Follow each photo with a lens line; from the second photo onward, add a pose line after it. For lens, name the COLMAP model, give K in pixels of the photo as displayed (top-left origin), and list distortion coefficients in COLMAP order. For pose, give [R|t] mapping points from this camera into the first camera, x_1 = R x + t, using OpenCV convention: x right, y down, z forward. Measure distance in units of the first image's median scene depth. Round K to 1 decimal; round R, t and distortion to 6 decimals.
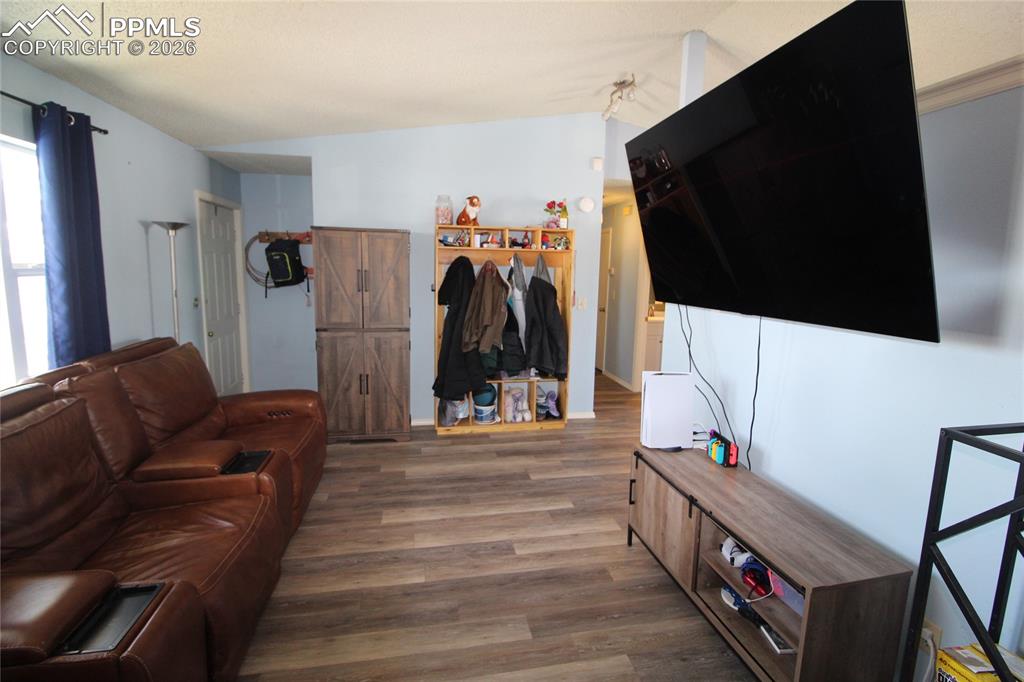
lens RADIAL K [[480.1, 0, 510.4], [0, 480.1, 336.8], [0, 0, 1]] dist [-0.000158, 0.000006]
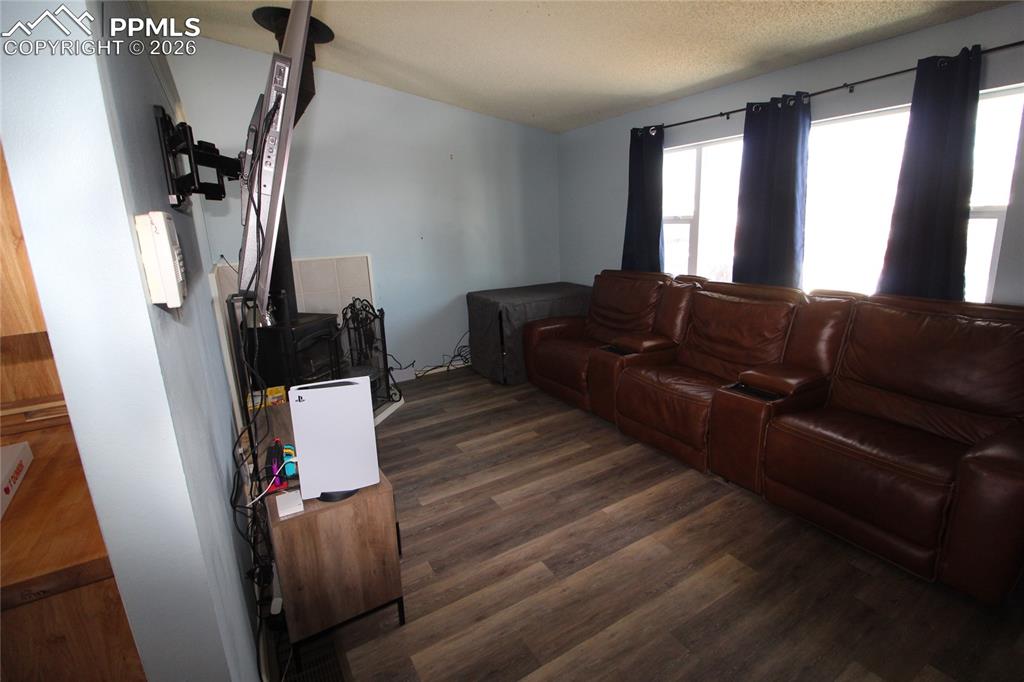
lens RADIAL K [[480.1, 0, 512.0], [0, 480.1, 337.1], [0, 0, 1]] dist [-0.000158, 0.000006]
pose [[-0.942815, 0.098093, -0.318556, 0.315291], [-0.025170, 0.932034, 0.361496, -0.237587], [0.332366, 0.348842, -0.876266, 1.711767]]
